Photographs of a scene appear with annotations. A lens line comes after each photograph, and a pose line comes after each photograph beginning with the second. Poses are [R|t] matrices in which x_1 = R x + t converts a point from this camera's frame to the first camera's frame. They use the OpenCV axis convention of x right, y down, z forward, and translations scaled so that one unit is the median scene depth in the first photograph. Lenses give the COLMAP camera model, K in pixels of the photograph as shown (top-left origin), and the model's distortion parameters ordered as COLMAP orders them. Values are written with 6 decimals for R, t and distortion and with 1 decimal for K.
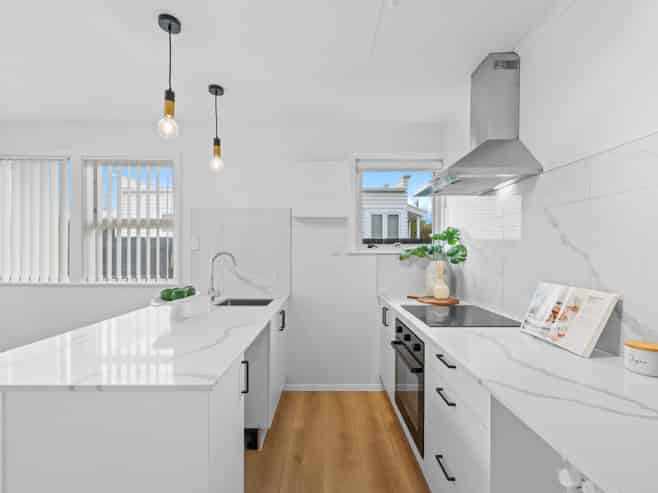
lens RADIAL K [[297.9, 0, 328.1], [0, 297.9, 251.7], [0, 0, 1]] dist [0.004640, 0.000657]
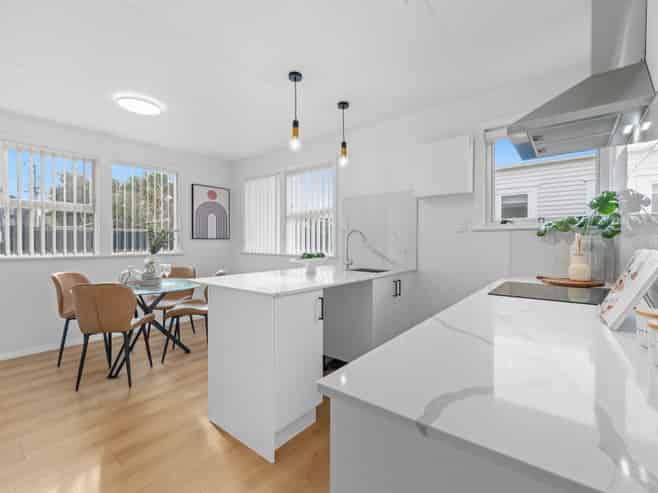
lens RADIAL K [[297.9, 0, 327.6], [0, 297.9, 242.8], [0, 0, 1]] dist [0.004640, 0.000657]
pose [[0.777783, 0.003307, -0.628525, 0.350963], [-0.002330, 0.999994, 0.002378, 0.053304], [0.628529, -0.000384, 0.777786, -0.055540]]
